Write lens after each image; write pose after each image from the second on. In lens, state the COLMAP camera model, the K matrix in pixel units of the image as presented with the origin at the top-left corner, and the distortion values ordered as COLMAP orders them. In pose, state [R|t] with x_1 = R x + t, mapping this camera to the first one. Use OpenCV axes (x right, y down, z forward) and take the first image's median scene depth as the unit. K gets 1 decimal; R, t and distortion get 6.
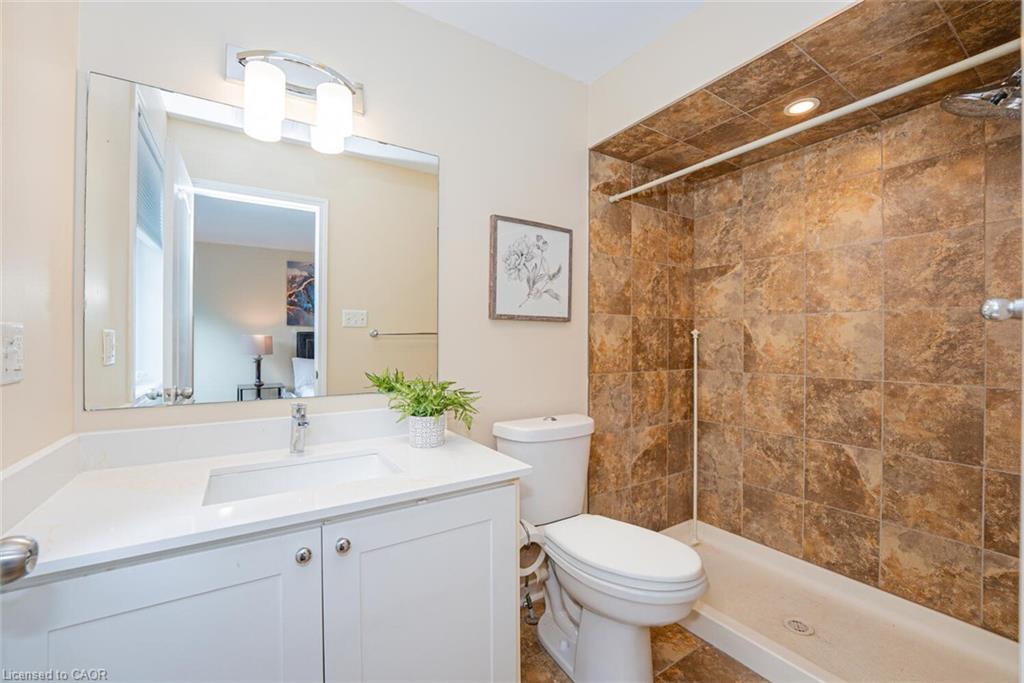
lens RADIAL K [[418.6, 0, 510.7], [0, 418.6, 343.2], [0, 0, 1]] dist [-0.028462, 0.004728]
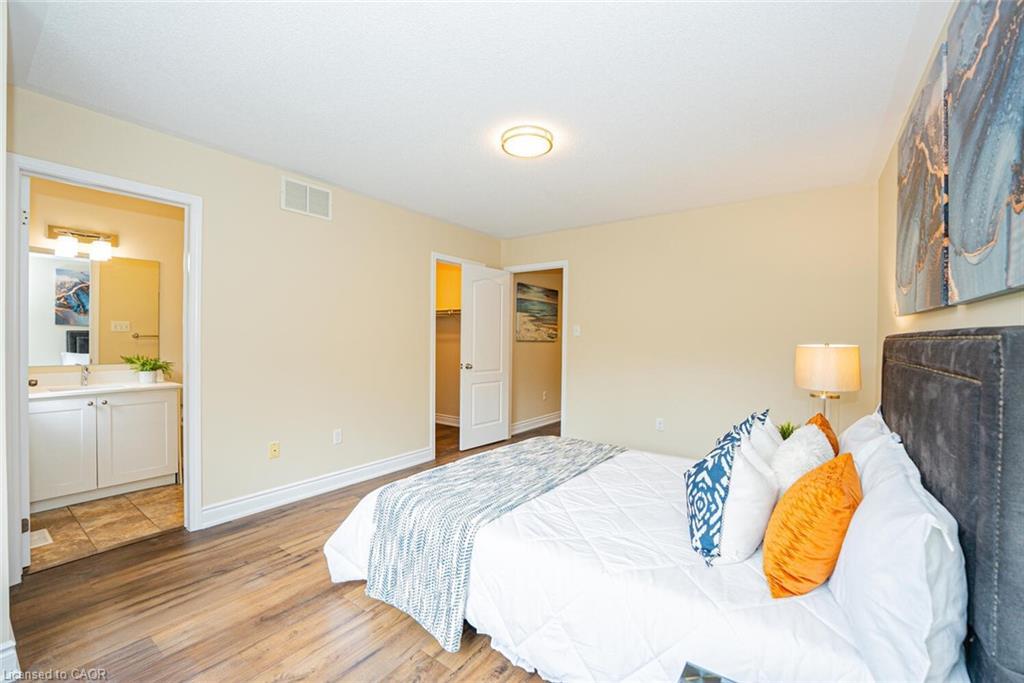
lens RADIAL K [[418.6, 0, 510.7], [0, 418.6, 343.2], [0, 0, 1]] dist [-0.028462, 0.004728]
pose [[0.932222, -0.005846, 0.361839, 0.222567], [0.000893, 0.999904, 0.013853, -0.007574], [-0.361885, -0.012591, 0.932138, -0.496656]]
